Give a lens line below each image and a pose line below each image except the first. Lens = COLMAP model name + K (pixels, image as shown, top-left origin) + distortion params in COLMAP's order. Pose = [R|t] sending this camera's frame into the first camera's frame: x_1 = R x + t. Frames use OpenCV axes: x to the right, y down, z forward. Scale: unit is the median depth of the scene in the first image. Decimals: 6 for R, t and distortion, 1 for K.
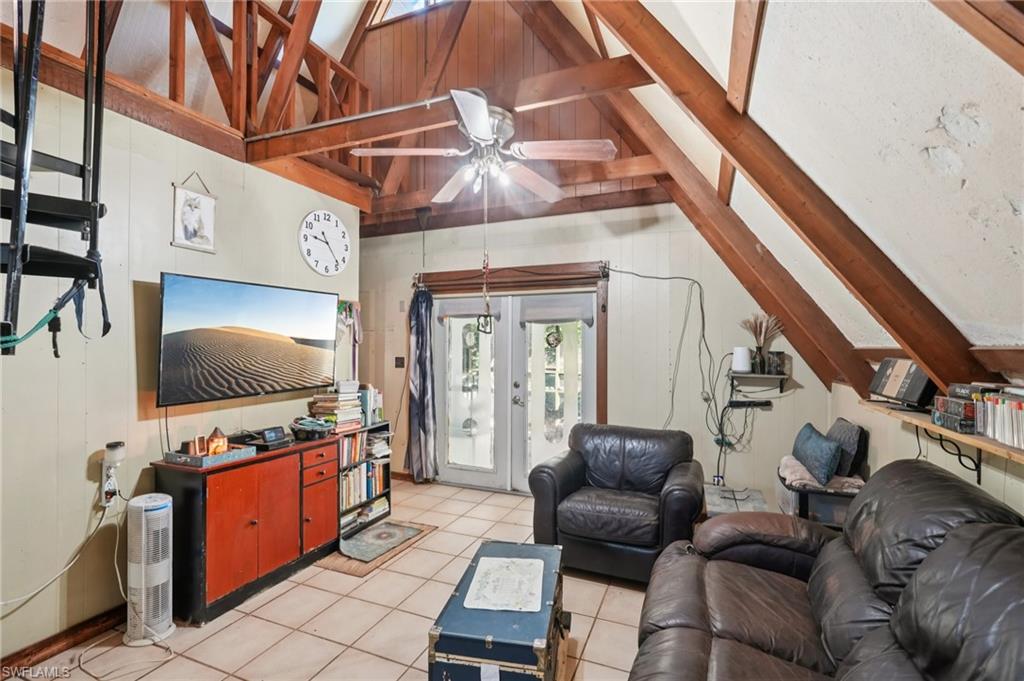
lens RADIAL K [[448.8, 0, 511.2], [0, 448.8, 344.2], [0, 0, 1]] dist [-0.014905, 0.000139]
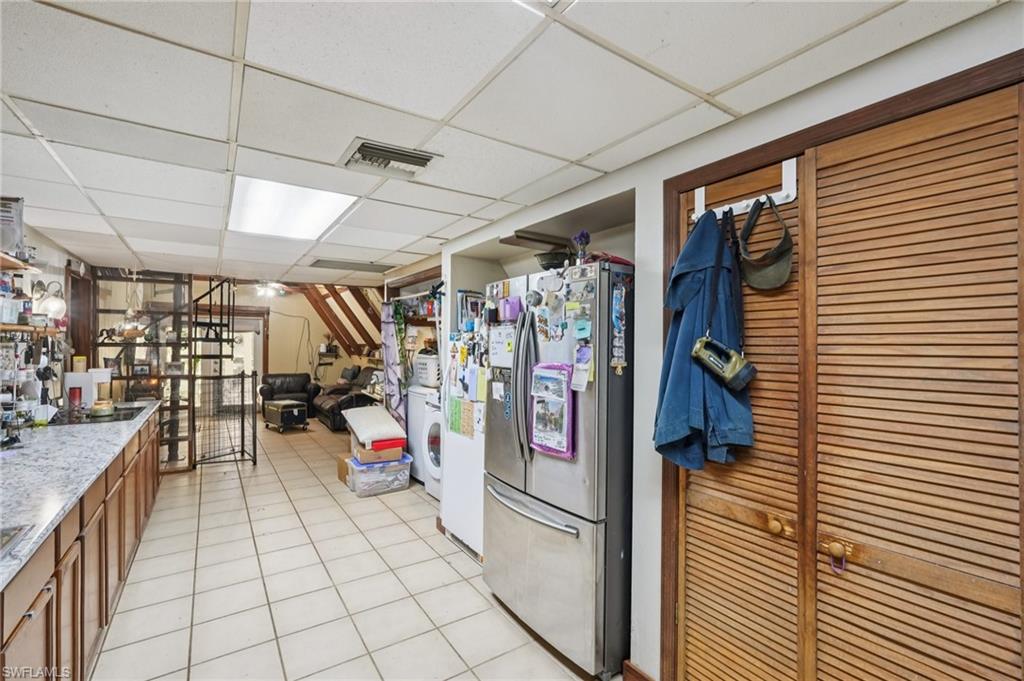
lens RADIAL K [[448.8, 0, 511.2], [0, 448.8, 344.2], [0, 0, 1]] dist [-0.014905, 0.000139]
pose [[0.547648, -0.000018, 0.836709, -1.236313], [-0.005645, 0.999977, 0.003716, -0.007753], [-0.836690, -0.006759, 0.547635, -1.585709]]
